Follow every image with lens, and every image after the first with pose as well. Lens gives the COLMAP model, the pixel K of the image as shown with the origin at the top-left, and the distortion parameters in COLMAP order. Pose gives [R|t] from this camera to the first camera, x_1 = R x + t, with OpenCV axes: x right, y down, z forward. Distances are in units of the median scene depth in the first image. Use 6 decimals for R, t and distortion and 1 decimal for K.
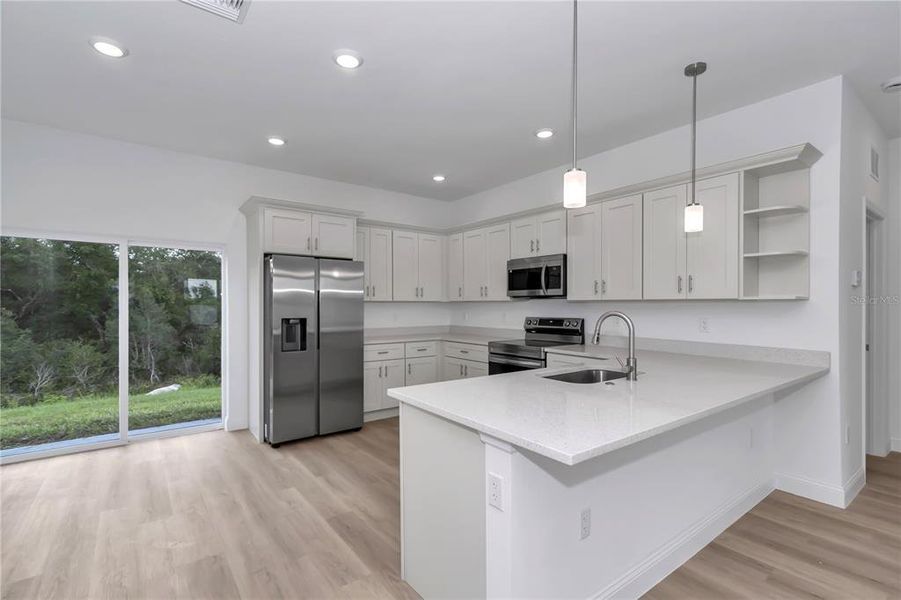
lens RADIAL K [[418.8, 0, 447.8], [0, 418.8, 304.7], [0, 0, 1]] dist [0.000672, -0.000100]
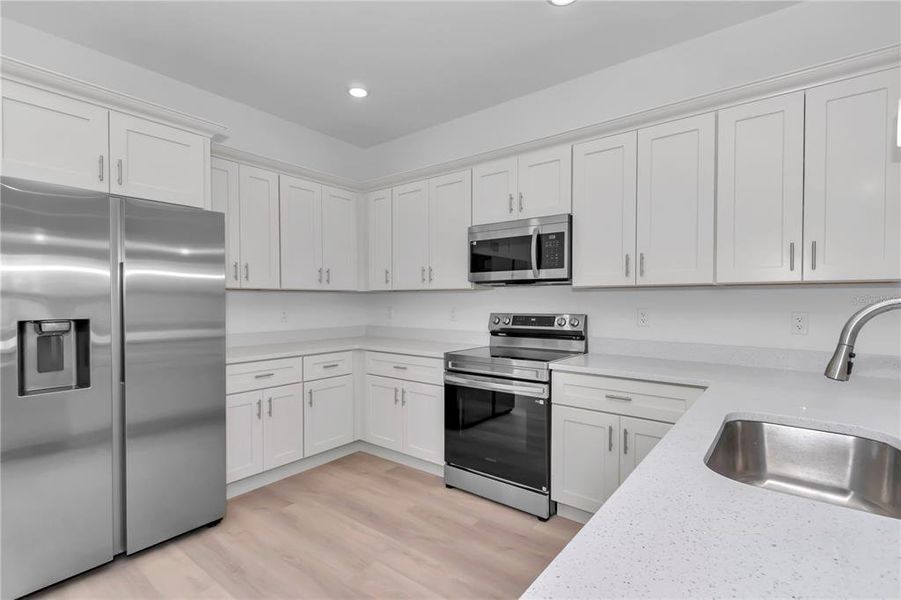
lens RADIAL K [[418.8, 0, 447.8], [0, 418.8, 304.7], [0, 0, 1]] dist [0.000672, -0.000100]
pose [[0.966539, -0.002252, 0.256509, -0.059071], [-0.000383, 0.999948, 0.010222, 0.009970], [-0.256519, -0.009978, 0.966488, 0.388393]]
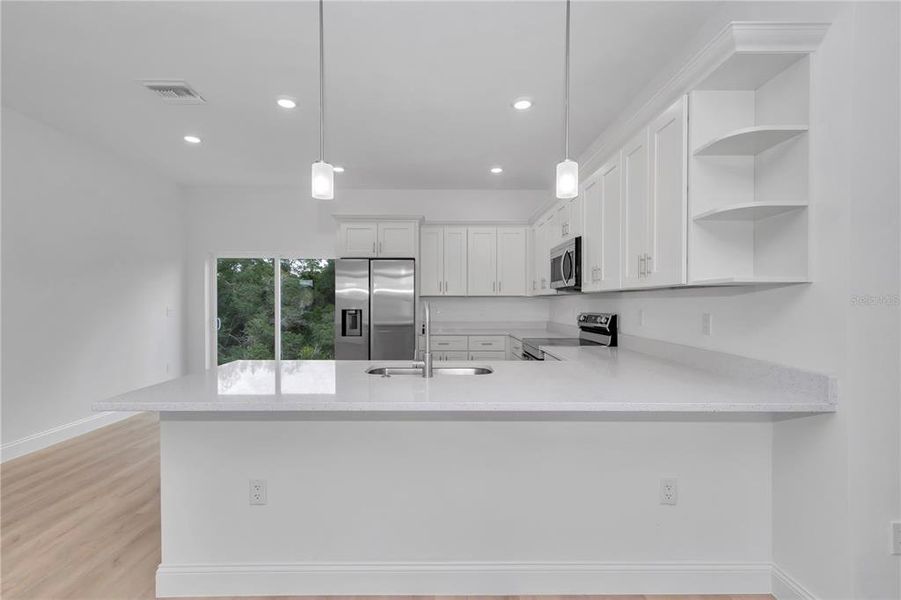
lens RADIAL K [[418.8, 0, 447.8], [0, 418.8, 304.7], [0, 0, 1]] dist [0.000672, -0.000100]
pose [[0.806271, 0.004614, -0.591528, 0.513940], [-0.001676, 0.999983, 0.005515, 0.009882], [0.591544, -0.003455, 0.806266, 0.149520]]
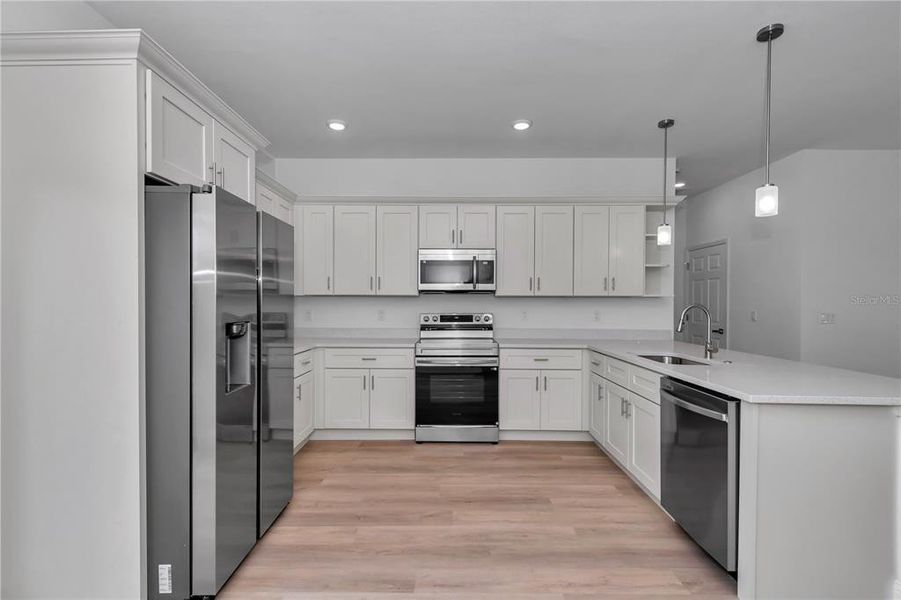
lens RADIAL K [[418.8, 0, 447.8], [0, 418.8, 304.7], [0, 0, 1]] dist [0.000672, -0.000100]
pose [[0.612143, -0.005979, 0.790725, -0.531284], [-0.002365, 0.999953, 0.009392, 0.002148], [-0.790744, -0.007620, 0.612100, 0.430696]]
